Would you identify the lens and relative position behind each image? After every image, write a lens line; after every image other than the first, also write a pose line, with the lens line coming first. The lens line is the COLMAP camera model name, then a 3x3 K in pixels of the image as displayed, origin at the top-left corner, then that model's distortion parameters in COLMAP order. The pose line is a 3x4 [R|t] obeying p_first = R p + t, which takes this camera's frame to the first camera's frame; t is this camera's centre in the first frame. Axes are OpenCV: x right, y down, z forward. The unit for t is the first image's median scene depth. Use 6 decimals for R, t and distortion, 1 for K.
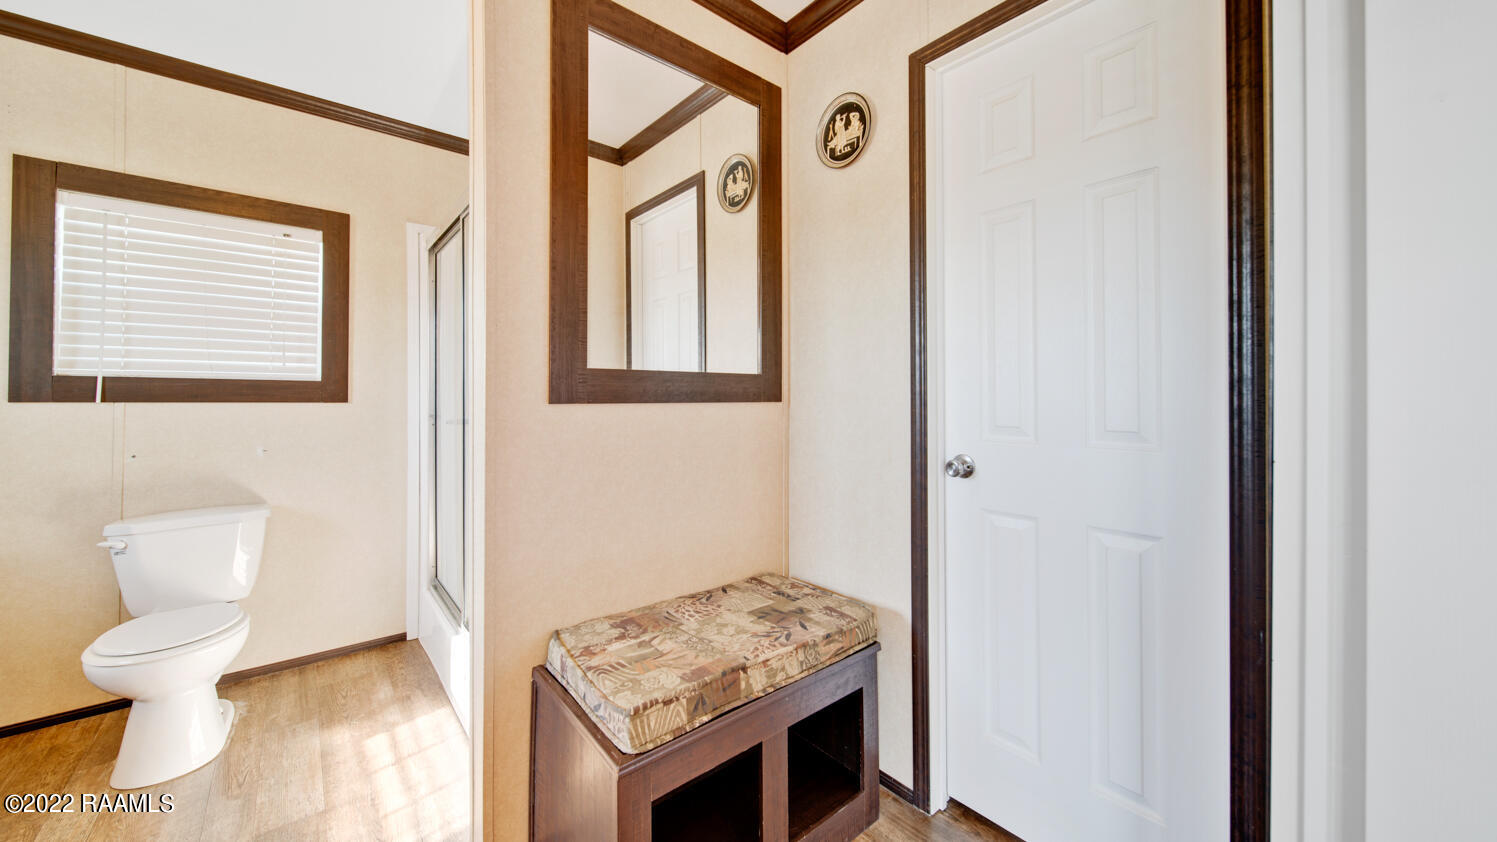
lens RADIAL K [[529.5, 0, 758.0], [0, 529.5, 391.0], [0, 0, 1]] dist [0.001883, -0.000403]
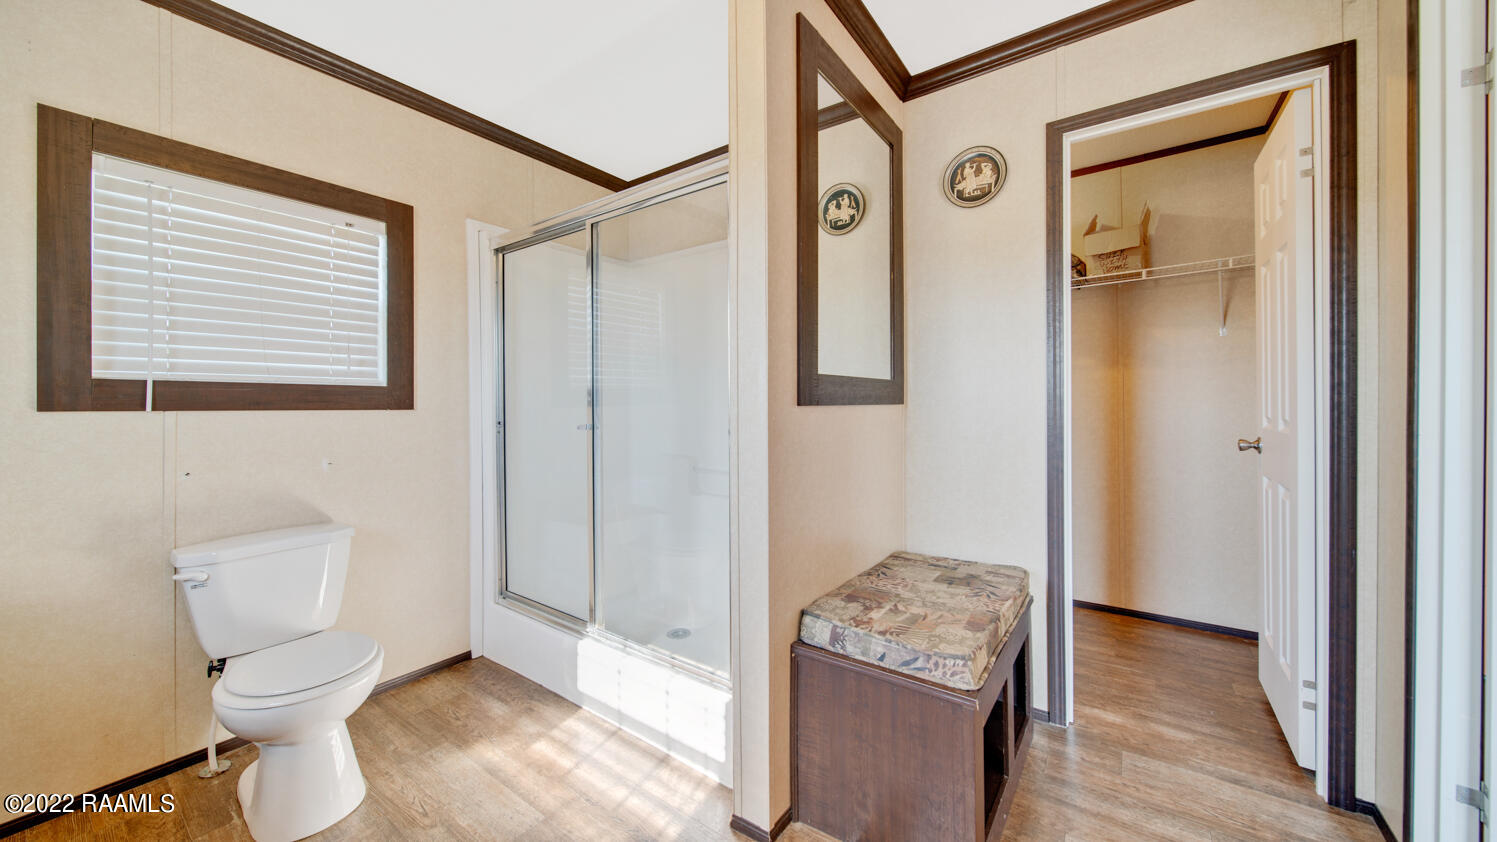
lens RADIAL K [[529.5, 0, 690.1], [0, 529.5, 403.7], [0, 0, 1]] dist [0.001883, -0.000403]
pose [[0.972792, -0.006632, 0.231585, -0.625372], [0.004543, 0.999944, 0.009553, 0.005900], [-0.231636, -0.008241, 0.972768, -0.016850]]
